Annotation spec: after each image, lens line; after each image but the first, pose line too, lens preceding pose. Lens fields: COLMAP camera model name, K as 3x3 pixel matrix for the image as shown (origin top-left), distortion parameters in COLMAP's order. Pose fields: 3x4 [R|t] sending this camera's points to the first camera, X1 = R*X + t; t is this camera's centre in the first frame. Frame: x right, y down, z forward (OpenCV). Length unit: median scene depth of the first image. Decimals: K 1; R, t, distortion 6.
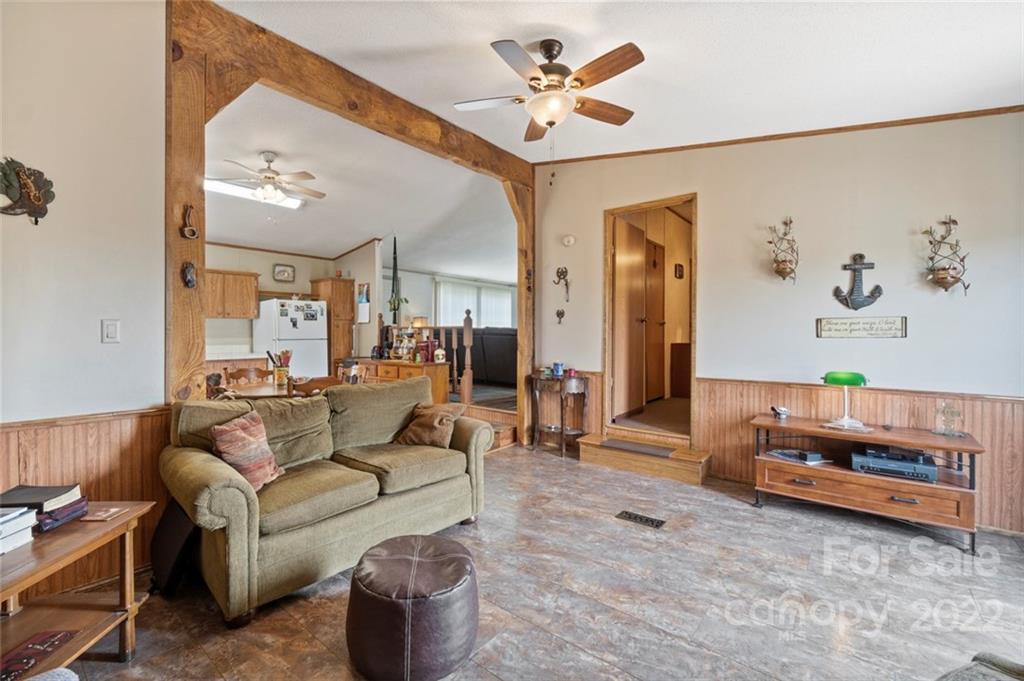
lens RADIAL K [[442.1, 0, 494.6], [0, 442.1, 337.4], [0, 0, 1]] dist [0.000143, -0.000095]
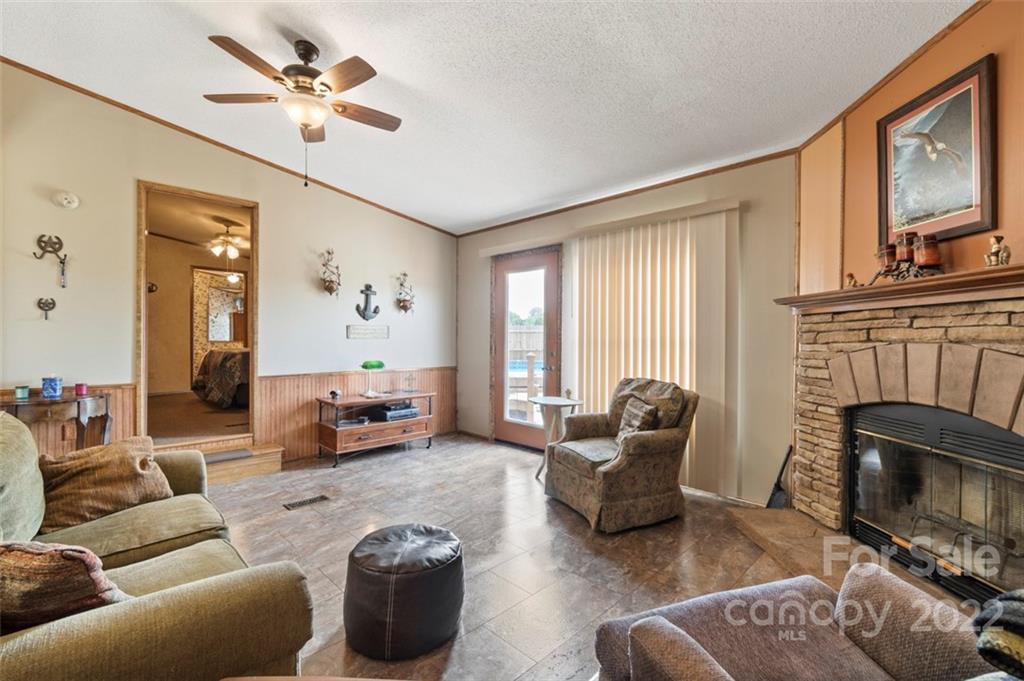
lens RADIAL K [[457.7, 0, 512.0], [0, 457.7, 340.5], [0, 0, 1]] dist [-0.000453, -0.000147]
pose [[0.085005, -0.006630, 0.996358, -0.639334], [0.003857, 0.999973, 0.006325, -0.000605], [-0.996373, 0.003306, 0.085028, 0.322168]]
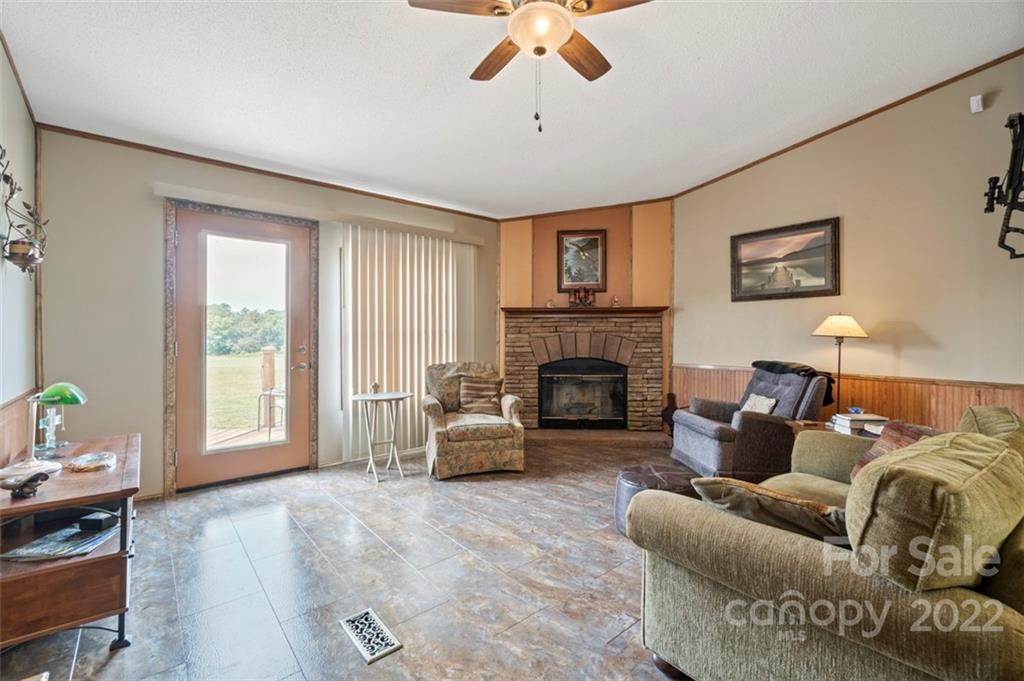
lens RADIAL K [[457.7, 0, 512.0], [0, 457.7, 340.5], [0, 0, 1]] dist [-0.000453, -0.000147]
pose [[-0.989827, -0.001747, 0.142263, 0.046985], [0.001162, 0.999792, 0.020363, 0.004038], [-0.142269, 0.020321, -0.989619, 1.368451]]
